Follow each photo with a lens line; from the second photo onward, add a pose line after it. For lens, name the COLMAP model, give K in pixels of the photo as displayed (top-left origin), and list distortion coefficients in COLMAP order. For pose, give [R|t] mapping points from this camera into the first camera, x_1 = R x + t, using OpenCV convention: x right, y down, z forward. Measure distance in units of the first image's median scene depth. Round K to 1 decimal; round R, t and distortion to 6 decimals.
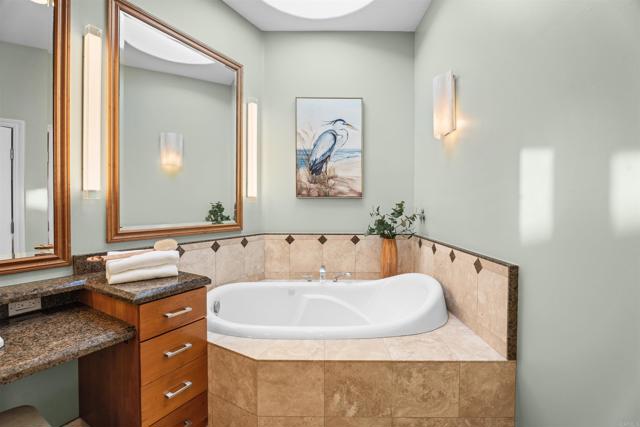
lens RADIAL K [[292.0, 0, 320.3], [0, 292.0, 206.8], [0, 0, 1]] dist [0.000258, -0.000004]
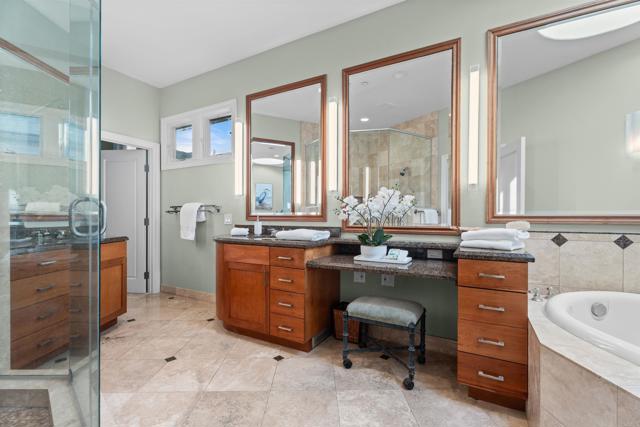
lens RADIAL K [[285.9, 0, 320.6], [0, 285.9, 222.2], [0, 0, 1]] dist [-0.000008, 0.000107]
pose [[0.022876, 0.007855, -0.999707, 0.562540], [-0.010281, 0.999918, 0.007621, 0.123014], [0.999685, 0.010103, 0.022955, 0.243081]]
